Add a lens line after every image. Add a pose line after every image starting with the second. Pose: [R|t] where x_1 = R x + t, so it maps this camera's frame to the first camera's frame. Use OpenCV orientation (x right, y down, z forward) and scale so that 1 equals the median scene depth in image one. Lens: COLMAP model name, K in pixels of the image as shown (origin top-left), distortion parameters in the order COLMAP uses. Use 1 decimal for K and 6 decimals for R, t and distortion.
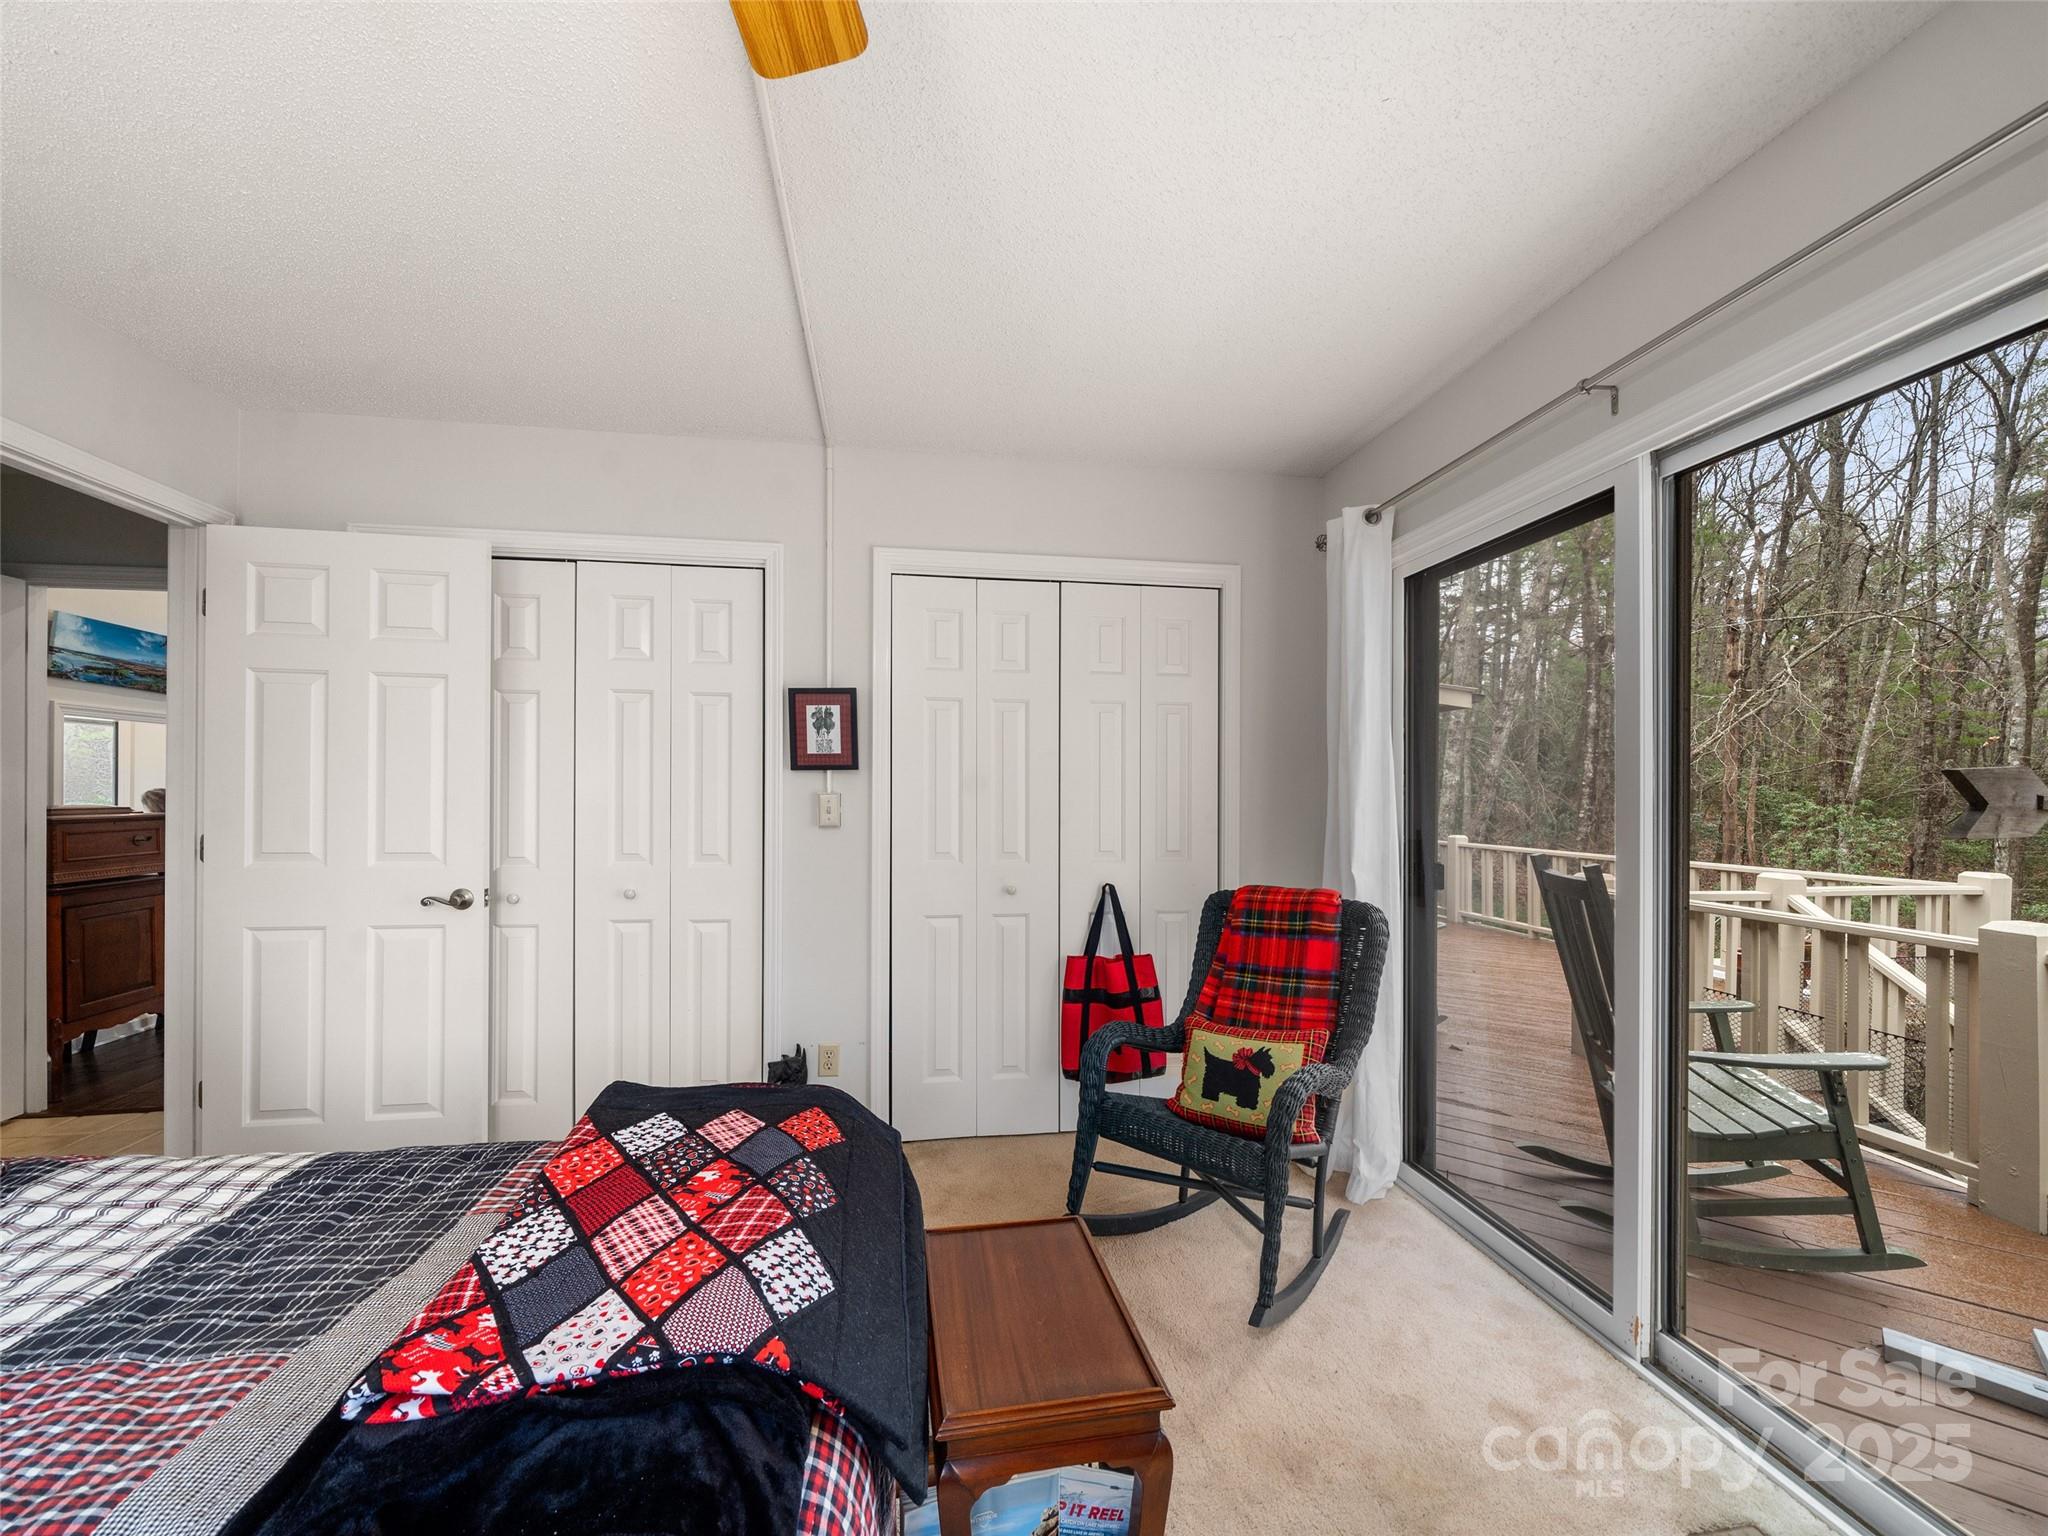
lens RADIAL K [[794.5, 0, 1023.1], [0, 794.5, 783.9], [0, 0, 1]] dist [-0.003782, -0.001768]
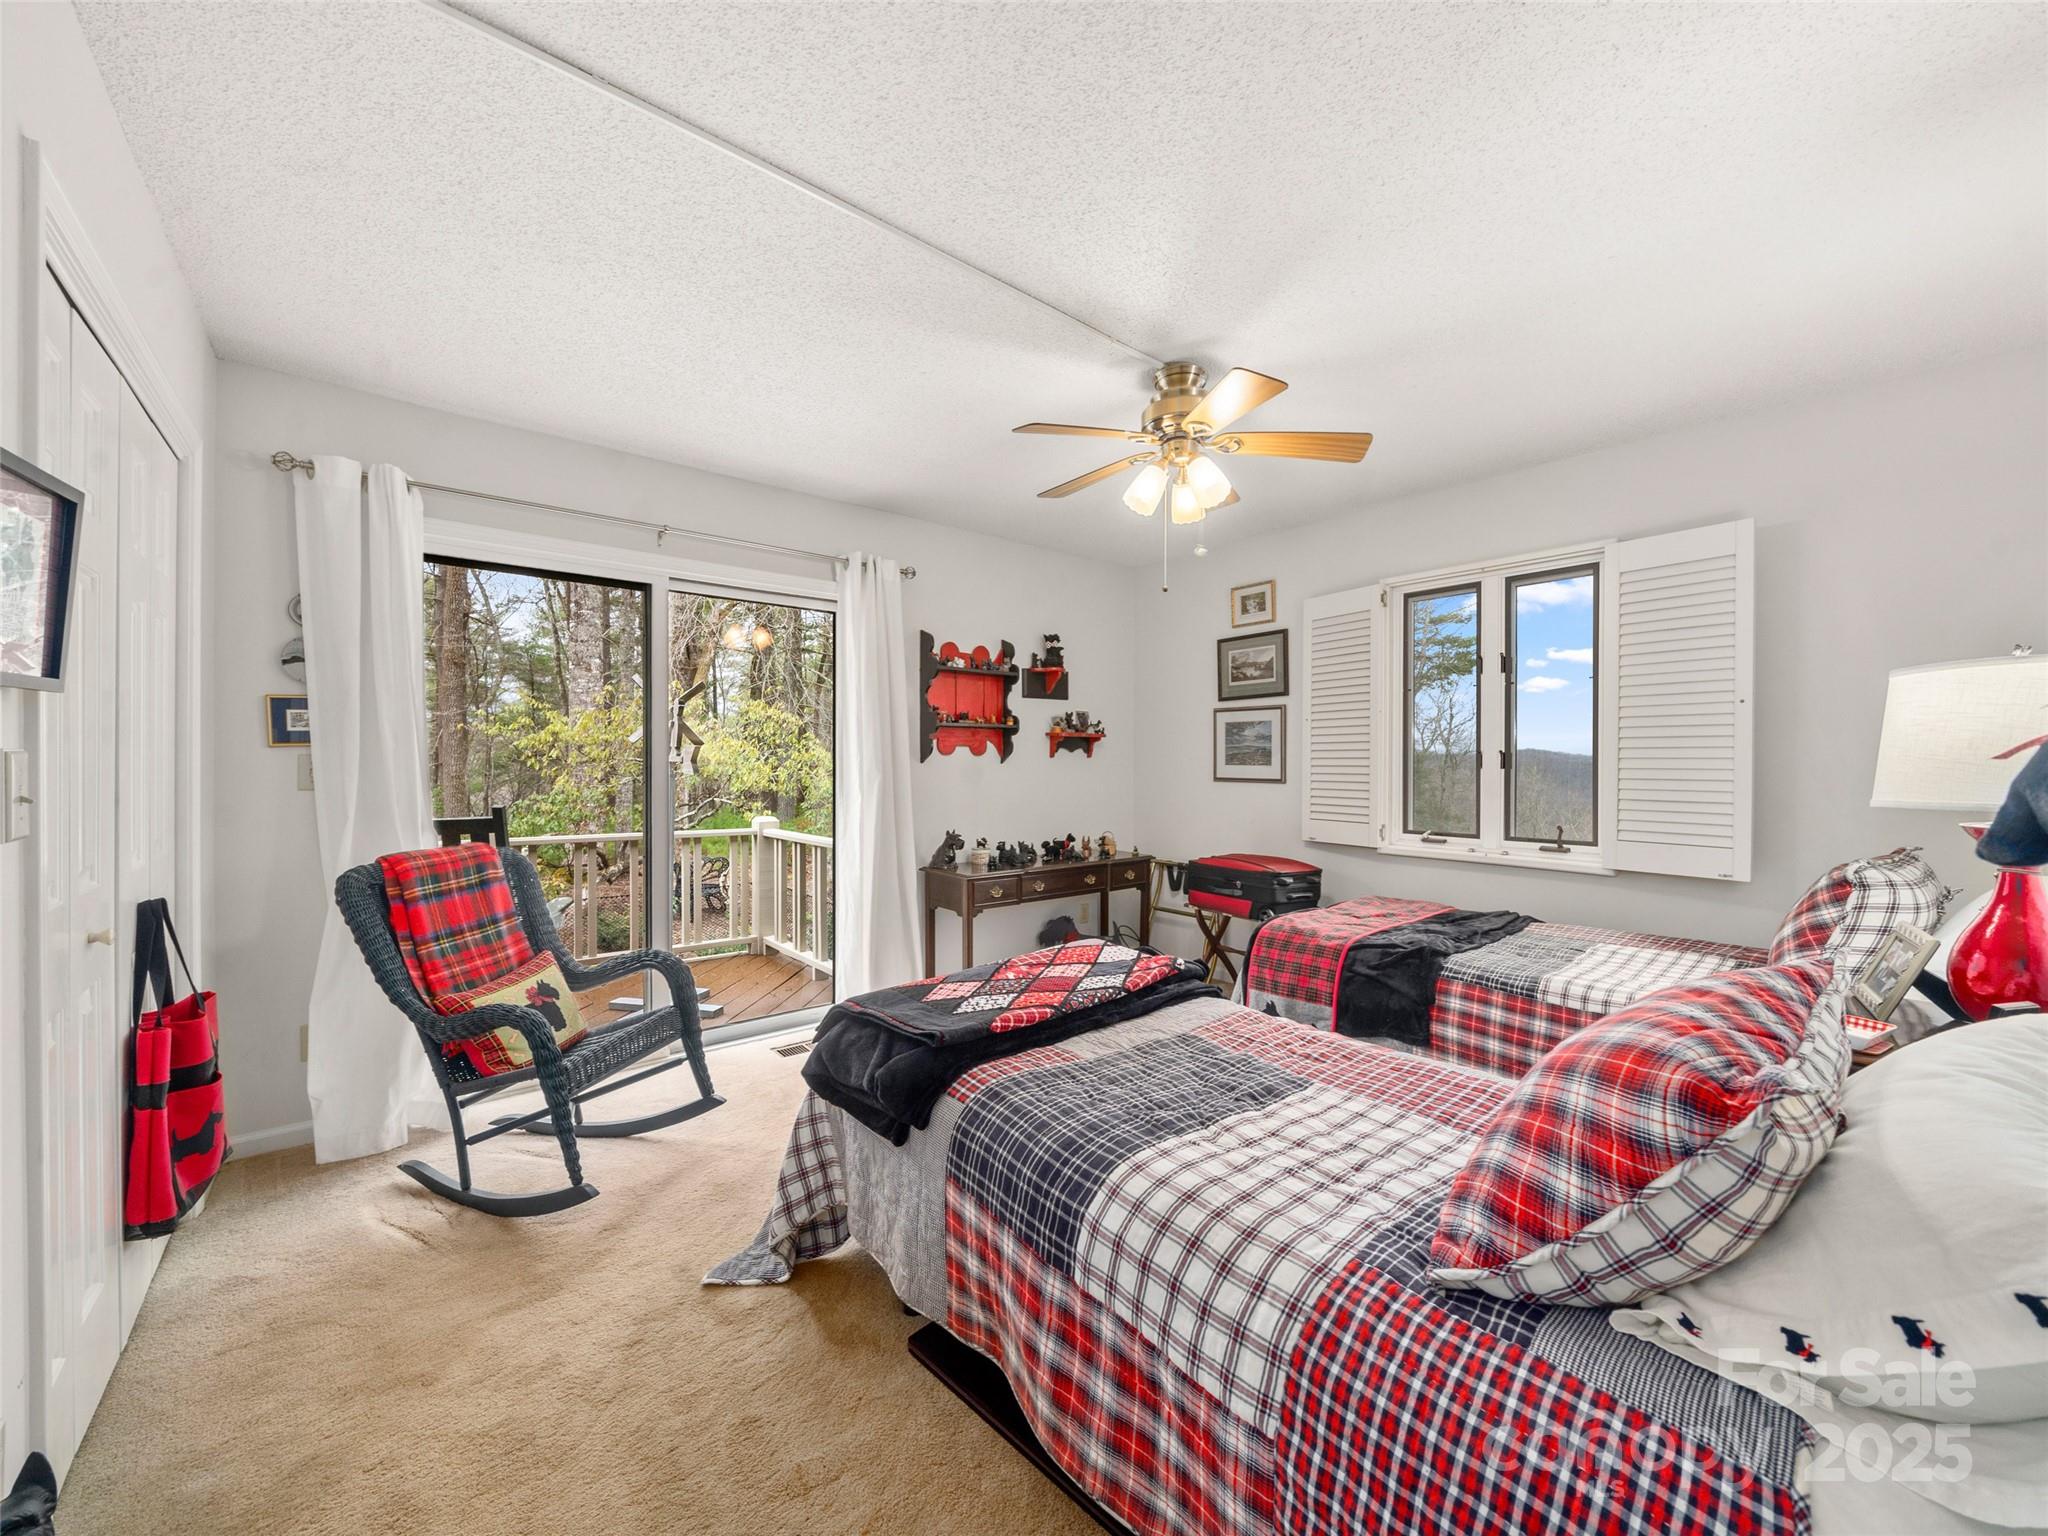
lens RADIAL K [[794.5, 0, 1021.6], [0, 794.5, 759.2], [0, 0, 1]] dist [-0.003782, -0.001768]
pose [[-0.502711, -0.012938, 0.864358, -1.674439], [-0.014790, 0.999870, 0.006364, 0.002418], [-0.864328, -0.009585, -0.502837, 1.626308]]
